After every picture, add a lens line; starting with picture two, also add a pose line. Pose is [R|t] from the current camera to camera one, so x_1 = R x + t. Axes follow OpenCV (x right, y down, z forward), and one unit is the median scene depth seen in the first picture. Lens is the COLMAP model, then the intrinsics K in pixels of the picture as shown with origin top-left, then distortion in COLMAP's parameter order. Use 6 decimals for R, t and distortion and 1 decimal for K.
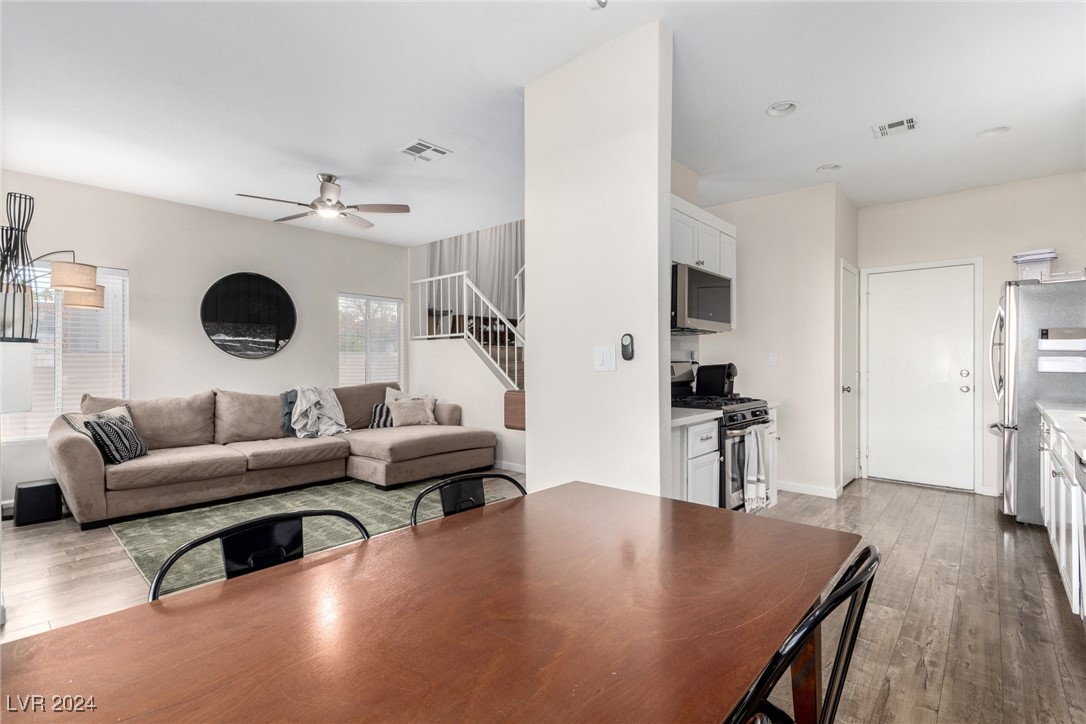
lens RADIAL K [[503.7, 0, 548.8], [0, 503.7, 360.4], [0, 0, 1]] dist [0.006345, -0.000455]
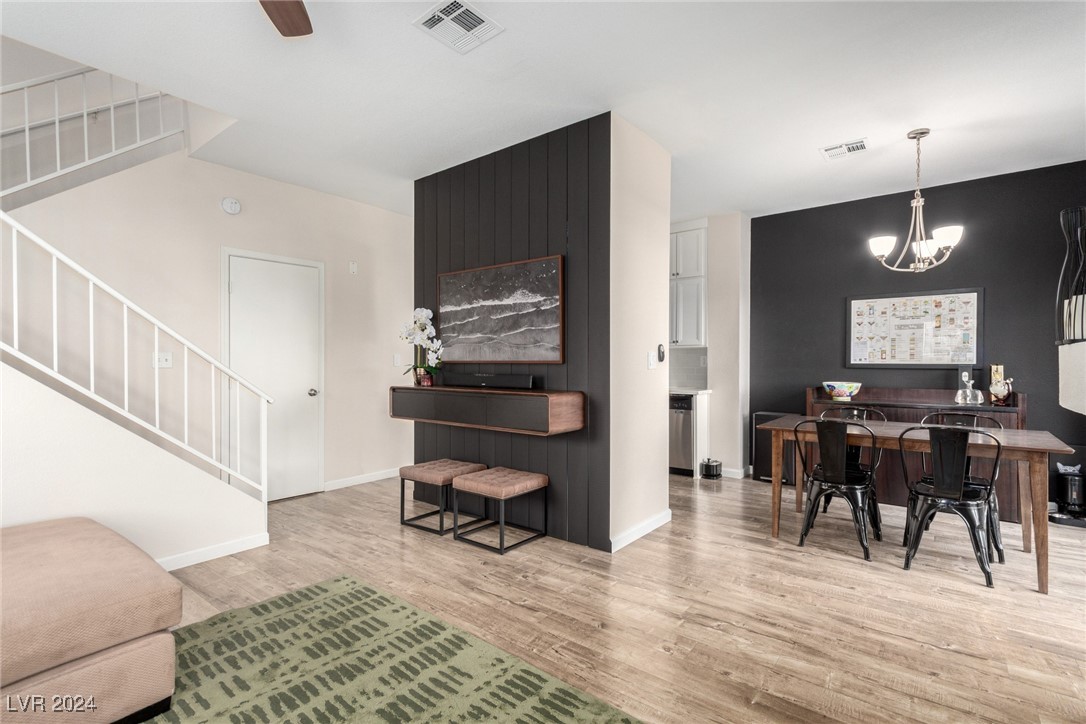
lens RADIAL K [[503.7, 0, 549.7], [0, 503.7, 364.4], [0, 0, 1]] dist [0.006345, -0.000455]
pose [[-0.046048, -0.004245, 0.998930, -0.679312], [-0.001982, 0.999989, 0.004159, 0.002133], [-0.998937, -0.001789, -0.046056, 0.706932]]
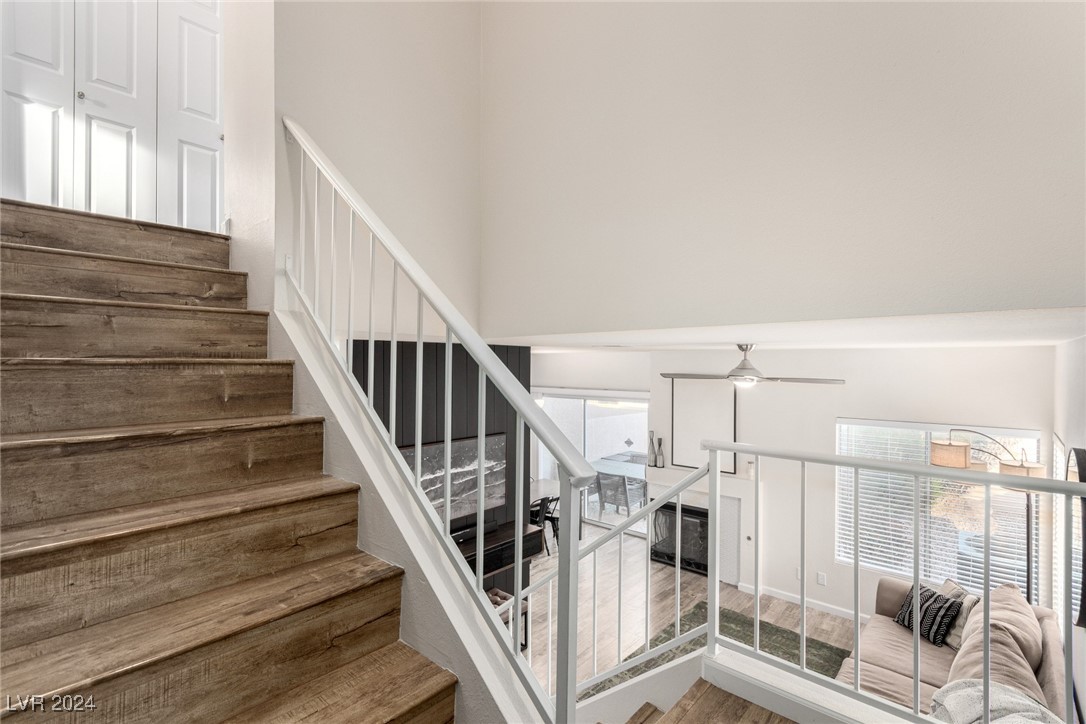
lens RADIAL K [[503.7, 0, 543.0], [0, 503.7, 358.5], [0, 0, 1]] dist [0.006345, -0.000455]
pose [[-0.999932, -0.002346, 0.011389, -0.063834], [-0.002473, 0.999935, -0.011092, -0.290333], [-0.011362, -0.011119, -0.999874, 1.703640]]
